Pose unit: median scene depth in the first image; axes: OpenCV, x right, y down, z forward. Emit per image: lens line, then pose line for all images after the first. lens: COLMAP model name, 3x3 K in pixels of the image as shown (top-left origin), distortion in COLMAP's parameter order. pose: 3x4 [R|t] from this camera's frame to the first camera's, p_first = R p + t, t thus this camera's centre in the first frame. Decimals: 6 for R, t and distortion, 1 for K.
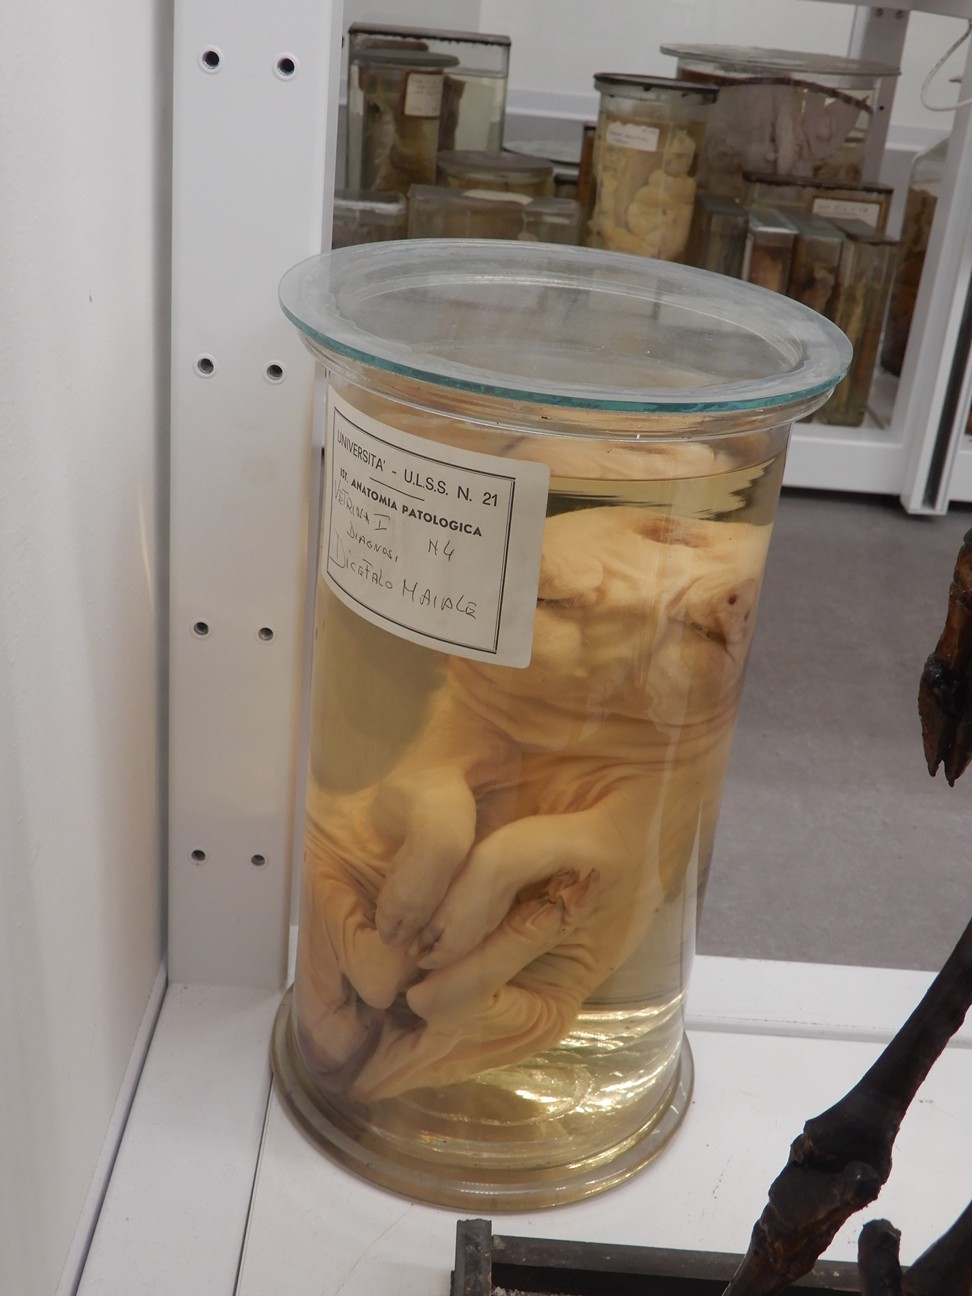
lens RADIAL K [[1579.0, 0, 481.5], [0, 1579.0, 647.1], [0, 0, 1]] dist [0.258079, 0.000000]
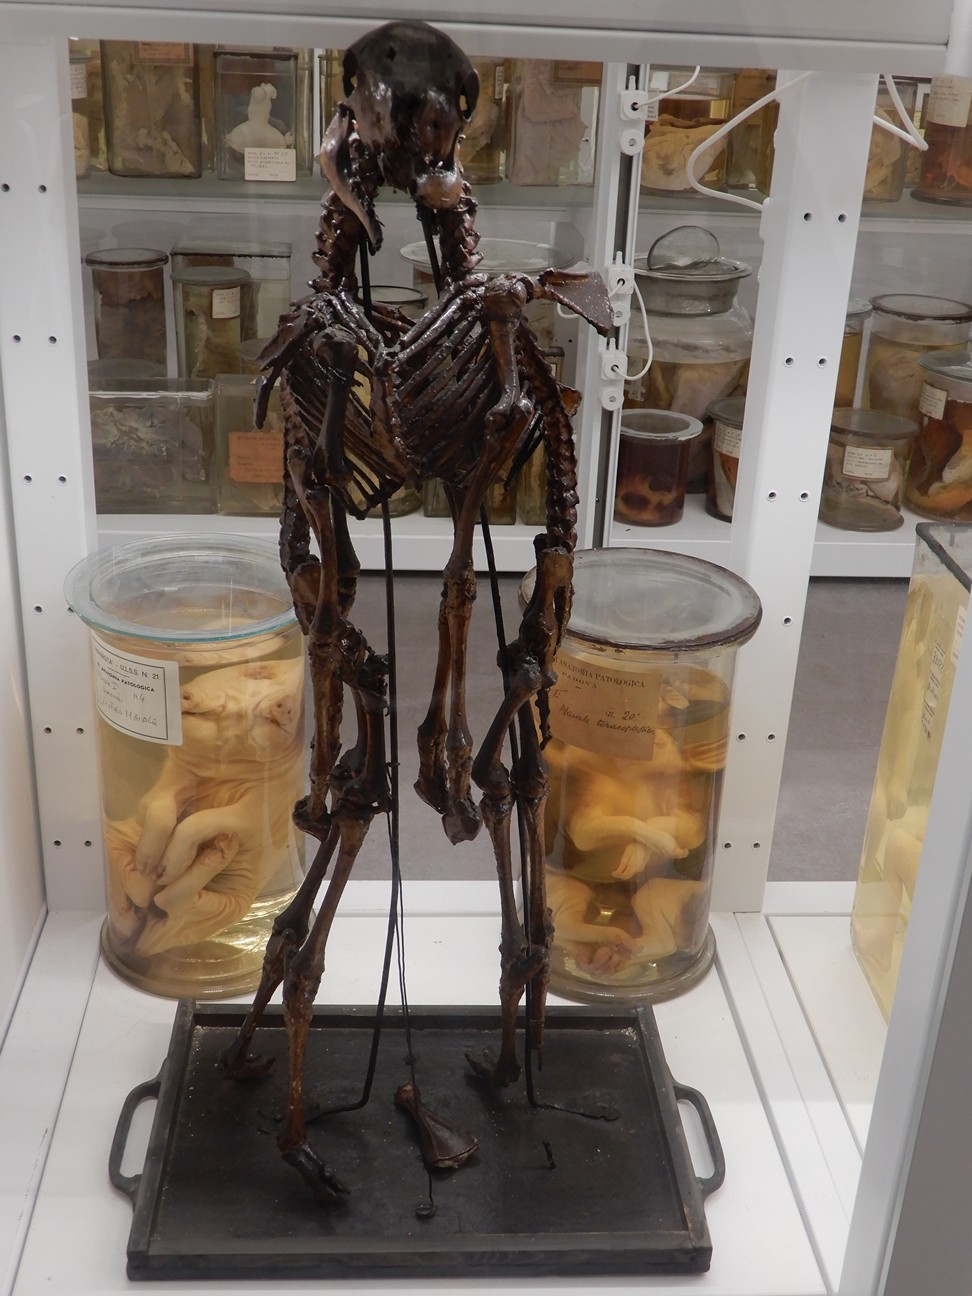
lens RADIAL K [[1579.0, 0, 490.0], [0, 1579.0, 648.2], [0, 0, 1]] dist [0.258079, 0.000000]
pose [[0.996148, -0.078111, 0.039847, 0.343524], [0.078272, 0.996929, -0.002504, -0.075829], [-0.039529, 0.005613, 0.999203, -1.170793]]
